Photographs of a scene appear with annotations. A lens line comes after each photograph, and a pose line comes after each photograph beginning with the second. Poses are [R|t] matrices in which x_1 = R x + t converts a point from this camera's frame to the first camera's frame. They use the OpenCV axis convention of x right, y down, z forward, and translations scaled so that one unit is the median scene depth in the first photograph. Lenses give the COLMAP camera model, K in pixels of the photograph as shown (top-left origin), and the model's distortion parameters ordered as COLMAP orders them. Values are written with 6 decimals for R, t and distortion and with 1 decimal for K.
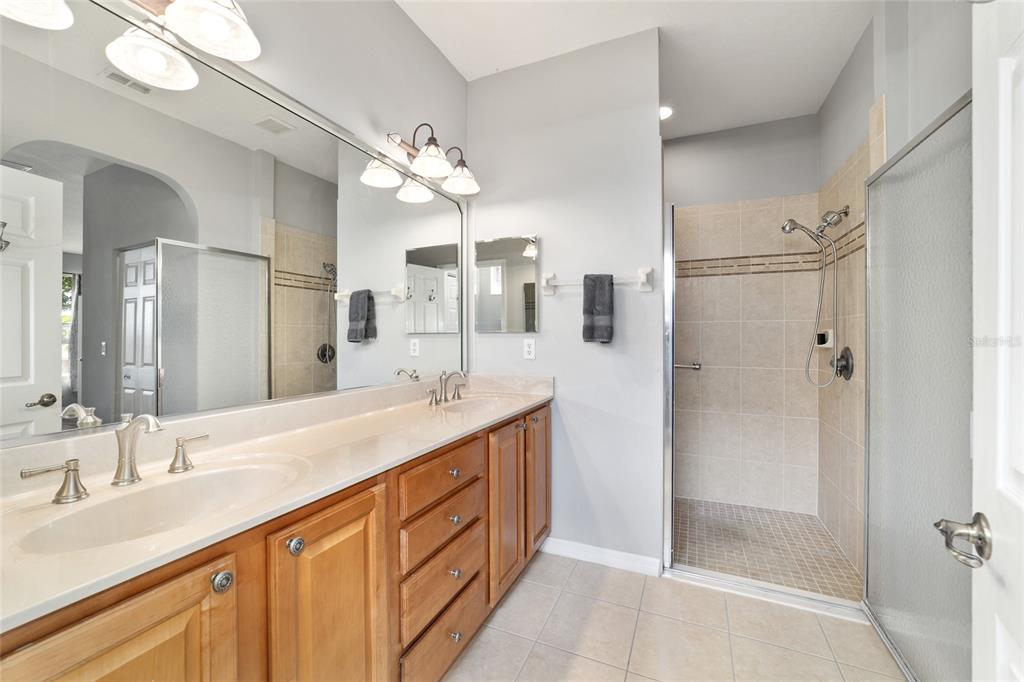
lens RADIAL K [[391.7, 0, 521.8], [0, 391.7, 335.2], [0, 0, 1]] dist [-0.000898, 0.000213]
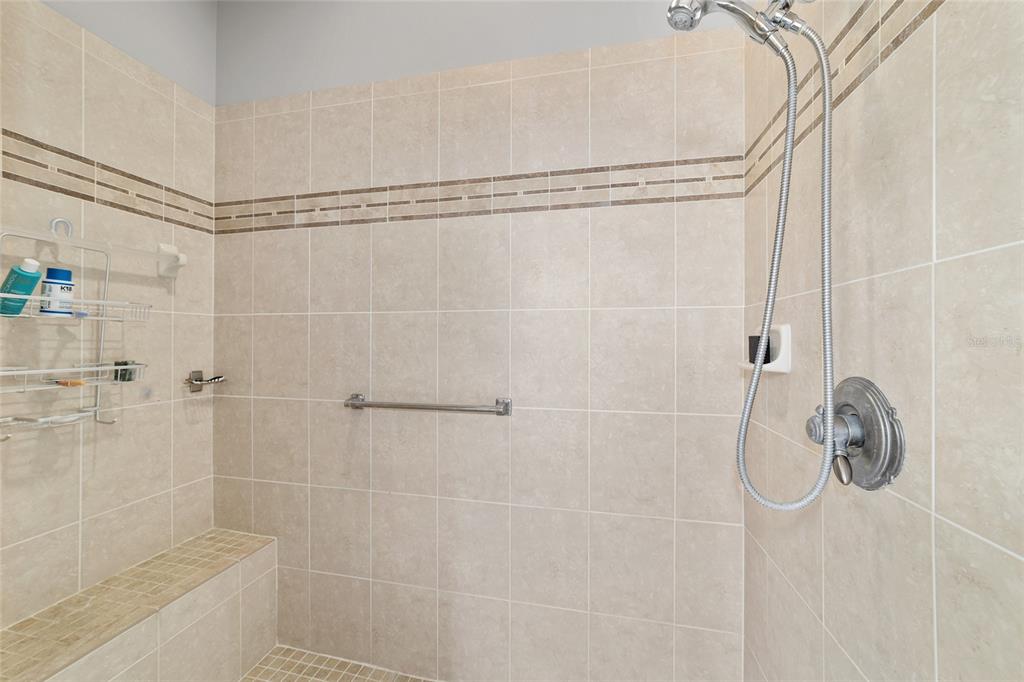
lens RADIAL K [[391.7, 0, 504.3], [0, 391.7, 341.9], [0, 0, 1]] dist [-0.000898, 0.000213]
pose [[0.983567, 0.000178, 0.180542, 0.387732], [-0.001225, 0.999983, 0.005685, 0.000118], [-0.180538, -0.005812, 0.983551, 0.581406]]
